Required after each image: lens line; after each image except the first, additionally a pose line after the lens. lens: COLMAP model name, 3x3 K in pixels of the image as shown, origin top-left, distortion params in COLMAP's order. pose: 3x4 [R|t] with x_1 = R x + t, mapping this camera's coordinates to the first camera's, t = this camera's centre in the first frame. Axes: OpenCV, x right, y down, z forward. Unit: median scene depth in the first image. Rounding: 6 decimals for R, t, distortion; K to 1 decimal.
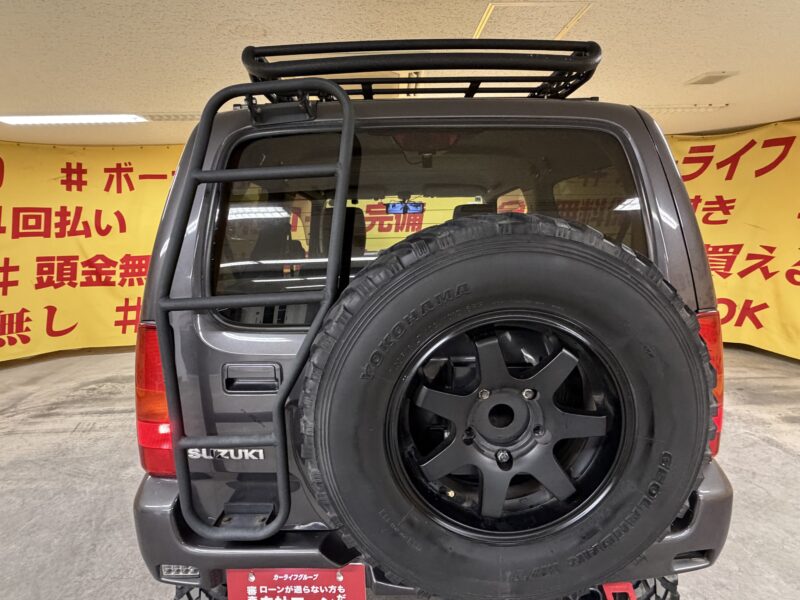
lens RADIAL K [[409.2, 0, 394.3], [0, 409.2, 301.4], [0, 0, 1]] dist [0.005203, -0.004811]
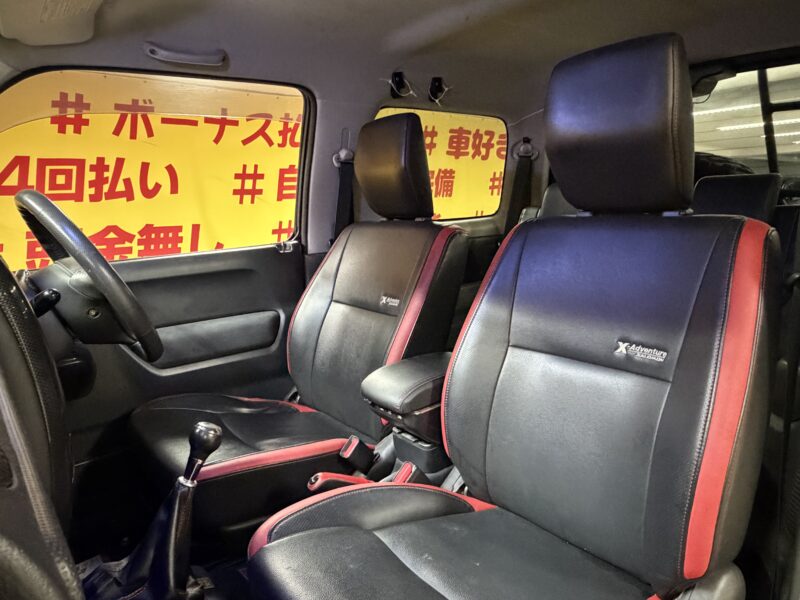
lens RADIAL K [[537.7, 0, 388.8], [0, 537.7, 296.3], [0, 0, 1]] dist [-0.002900, -0.001029]
pose [[0.777211, -0.107559, 0.619979, -1.033779], [0.099711, 0.993885, 0.047429, 0.009192], [-0.621290, 0.024956, 0.783183, -0.014857]]
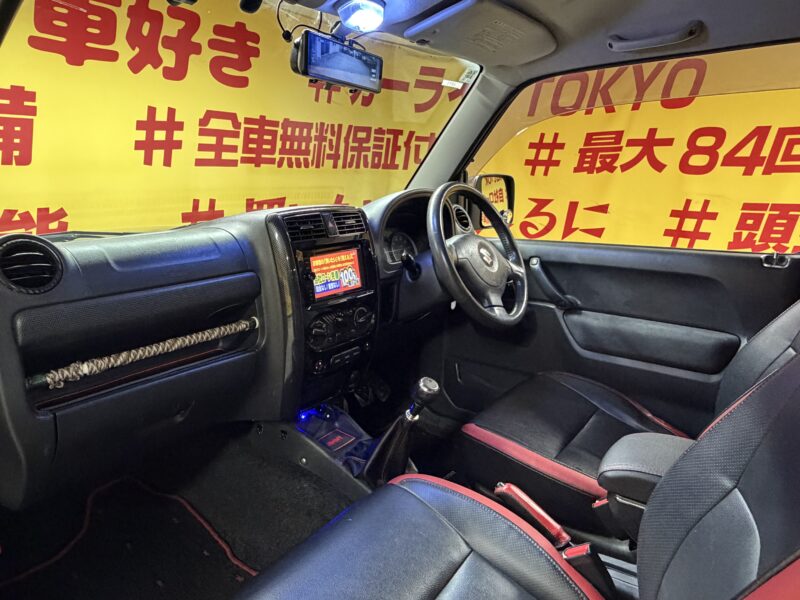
lens RADIAL K [[537.7, 0, 392.3], [0, 537.7, 301.8], [0, 0, 1]] dist [-0.002900, -0.001029]
pose [[0.600302, -0.160530, 0.783497, -0.159575], [0.118701, 0.986682, 0.111214, -0.061472], [-0.790916, 0.026240, 0.611362, 0.439380]]
